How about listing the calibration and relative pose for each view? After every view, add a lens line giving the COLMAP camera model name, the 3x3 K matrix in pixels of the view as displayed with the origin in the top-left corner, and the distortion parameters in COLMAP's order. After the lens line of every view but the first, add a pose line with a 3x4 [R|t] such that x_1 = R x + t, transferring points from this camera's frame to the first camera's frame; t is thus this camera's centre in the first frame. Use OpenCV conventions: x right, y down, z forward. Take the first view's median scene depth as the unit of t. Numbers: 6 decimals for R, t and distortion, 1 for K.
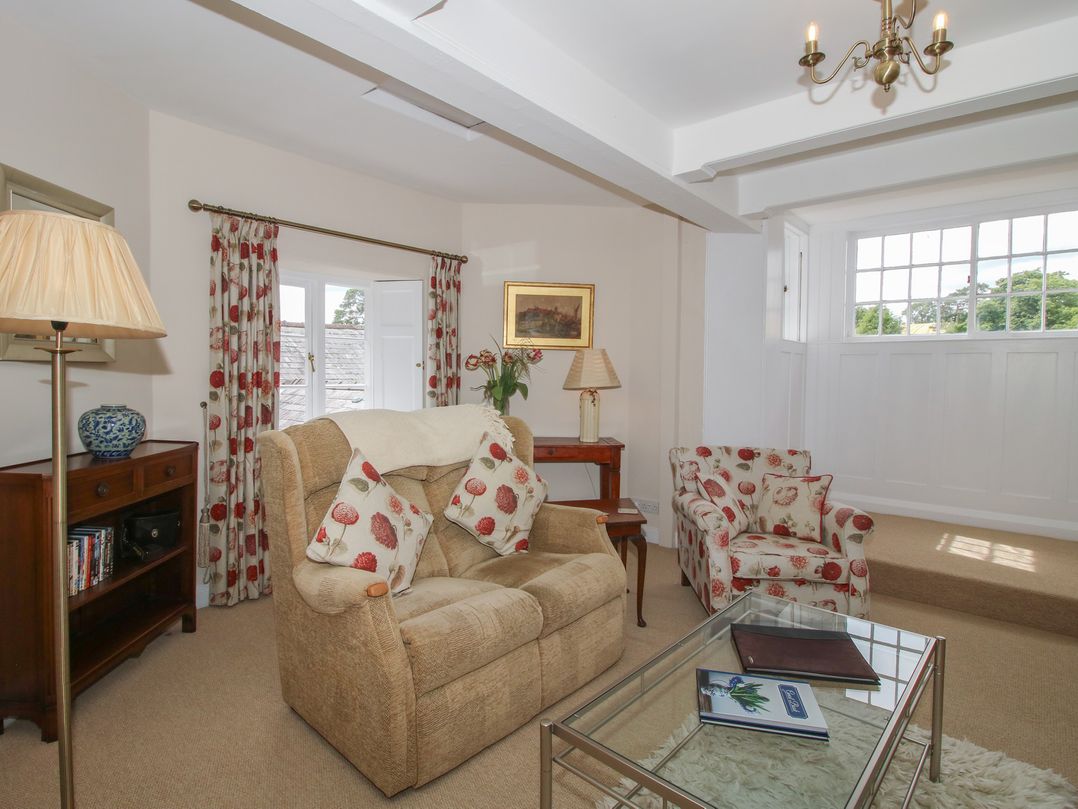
lens RADIAL K [[559.4, 0, 540.8], [0, 559.4, 395.4], [0, 0, 1]] dist [-0.000721, -0.007659]
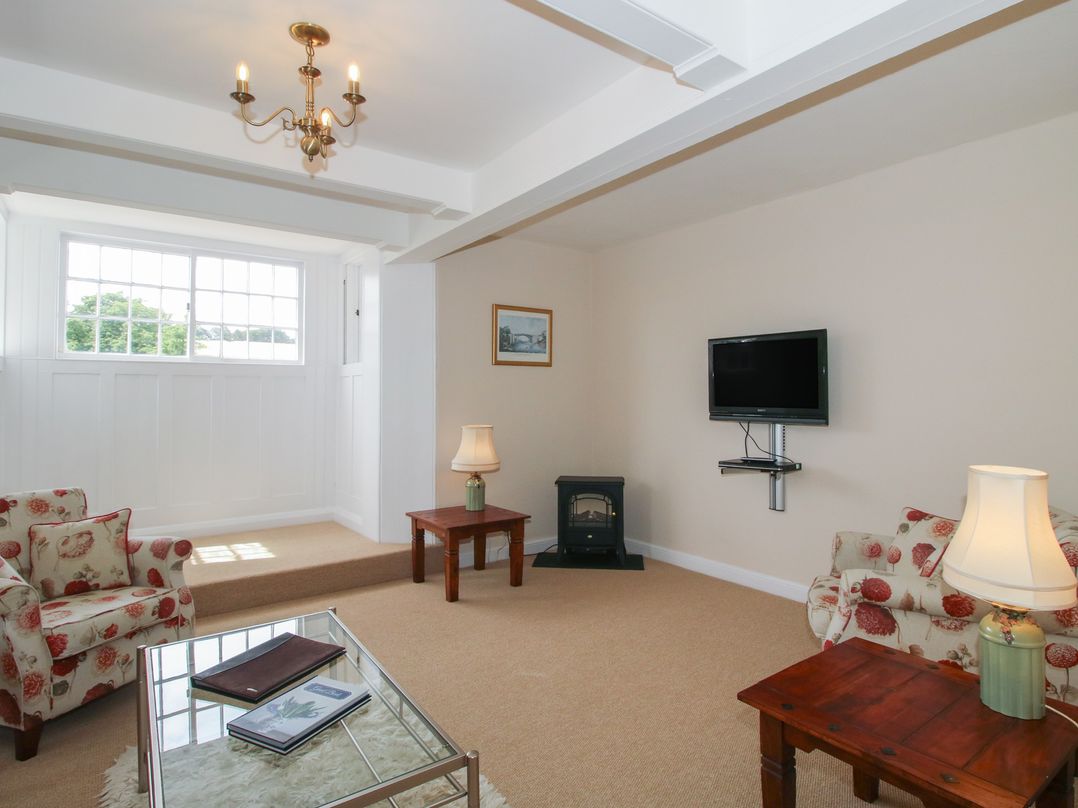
lens RADIAL K [[592.2, 0, 550.6], [0, 592.2, 375.9], [0, 0, 1]] dist [-0.001317, -0.015234]
pose [[0.206692, 0.023449, 0.978125, -0.269523], [0.045611, 0.998395, -0.033574, -0.007439], [-0.977342, 0.051553, 0.205291, 0.129091]]
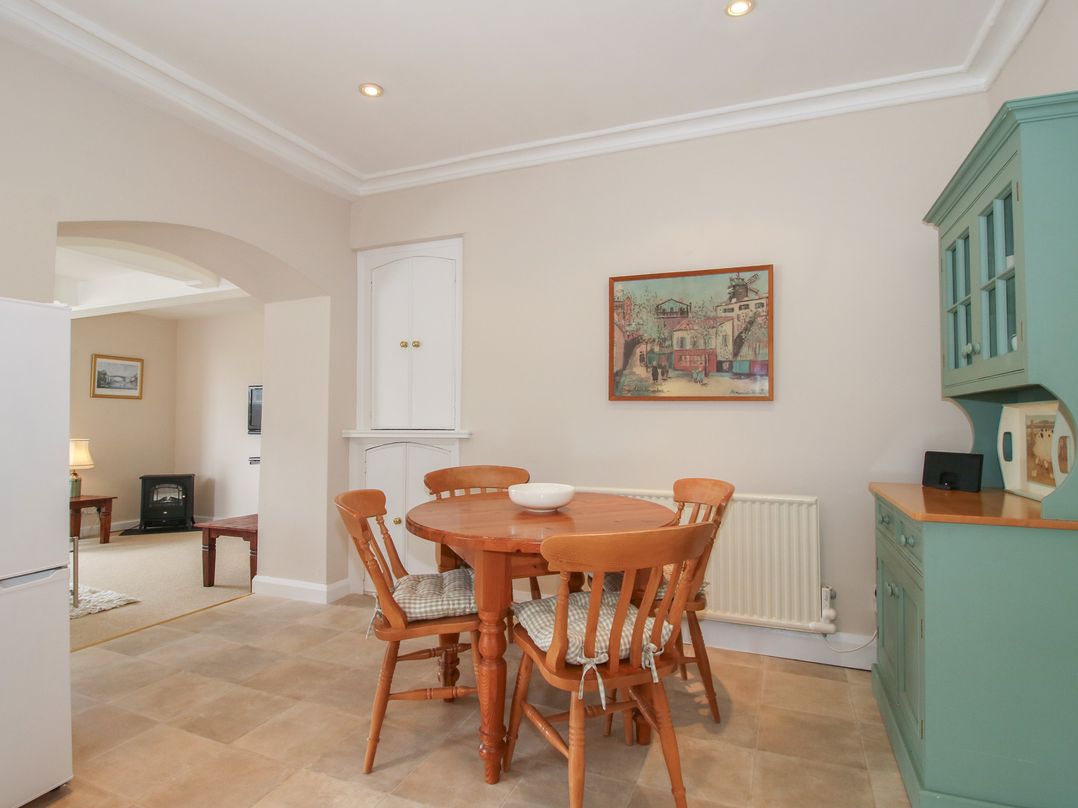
lens RADIAL K [[601.4, 0, 534.2], [0, 601.4, 398.1], [0, 0, 1]] dist [-0.003292, -0.001826]
pose [[-0.338503, 0.035539, 0.940294, -1.424689], [0.029734, 0.999191, -0.027061, 0.016857], [-0.940495, 0.018799, -0.339286, -0.195353]]
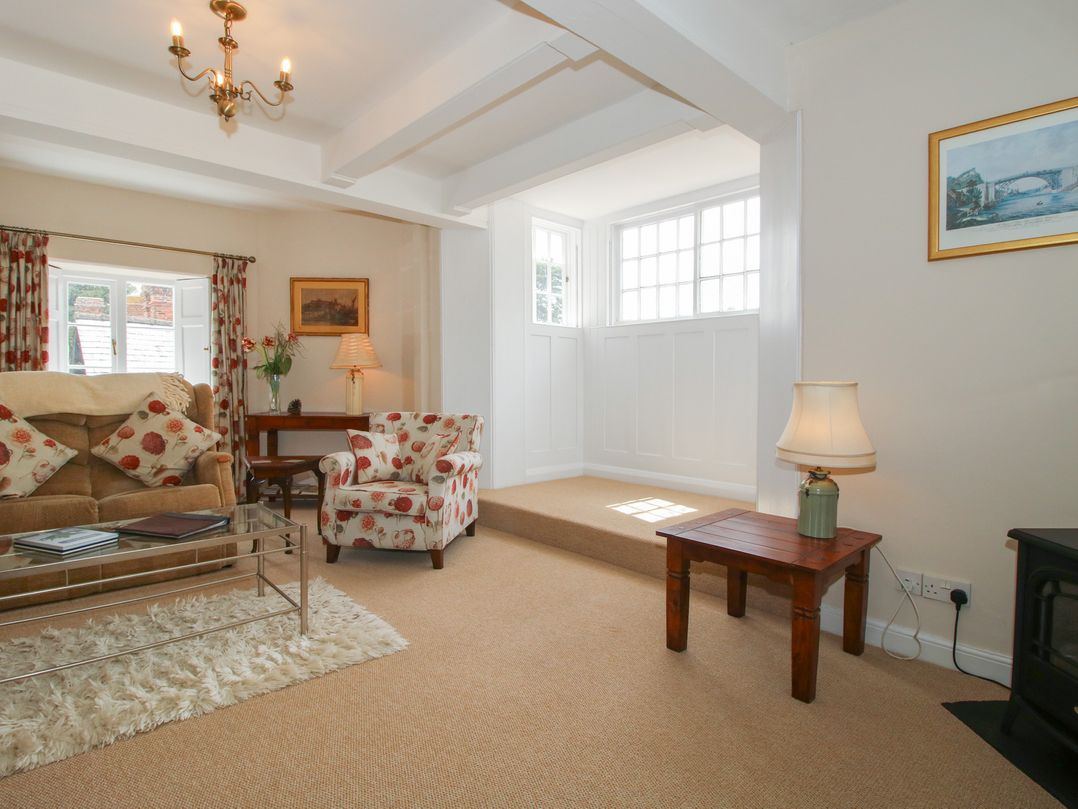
lens RADIAL K [[569.5, 0, 538.5], [0, 569.5, 395.5], [0, 0, 1]] dist [-0.001923, -0.013067]
pose [[0.995121, -0.004451, -0.098565, 0.792435], [0.003056, 0.999893, -0.014296, 0.083526], [0.098618, 0.013925, 0.995028, -0.168614]]
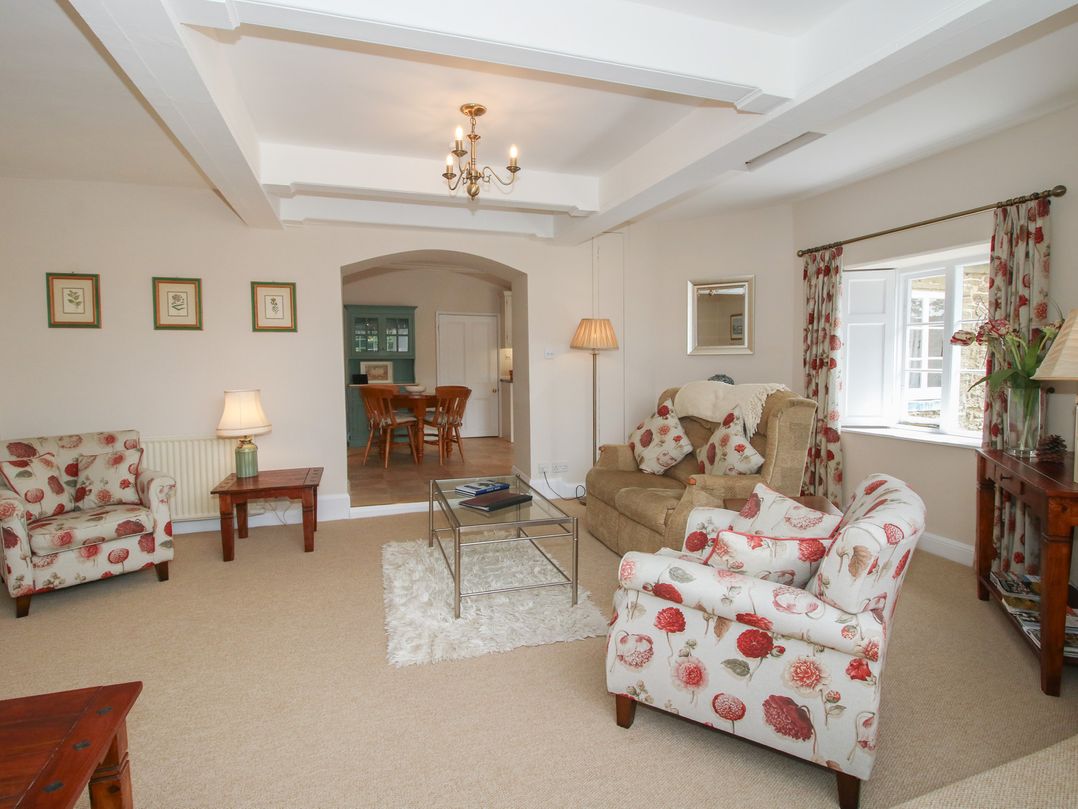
lens RADIAL K [[569.5, 0, 538.5], [0, 569.5, 395.5], [0, 0, 1]] dist [-0.001923, -0.013067]
pose [[-0.500430, 0.049471, -0.864362, 1.095600], [-0.030622, 0.996730, 0.074775, -0.031966], [0.865235, 0.063888, -0.497279, 1.104531]]
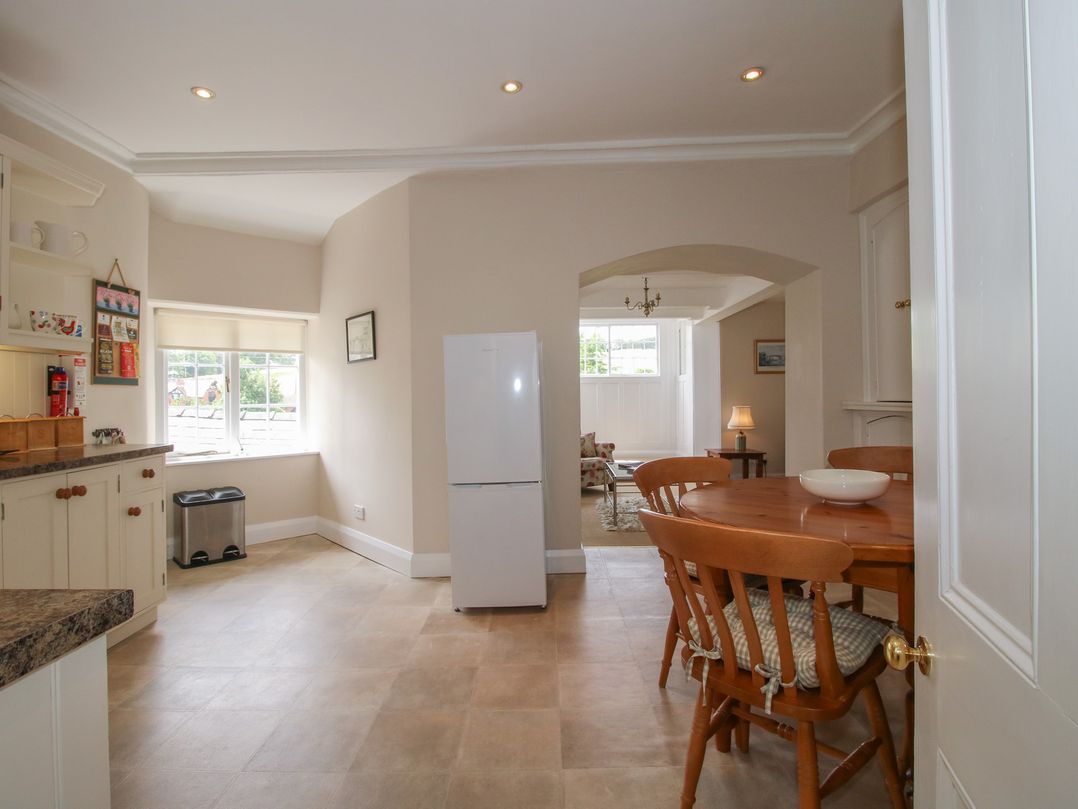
lens RADIAL K [[569.5, 0, 538.5], [0, 569.5, 395.5], [0, 0, 1]] dist [-0.001923, -0.013067]
pose [[0.757835, -0.017464, 0.652212, -1.329848], [0.042853, 0.998815, -0.023048, 0.025890], [-0.651037, 0.045416, 0.757686, -0.781265]]
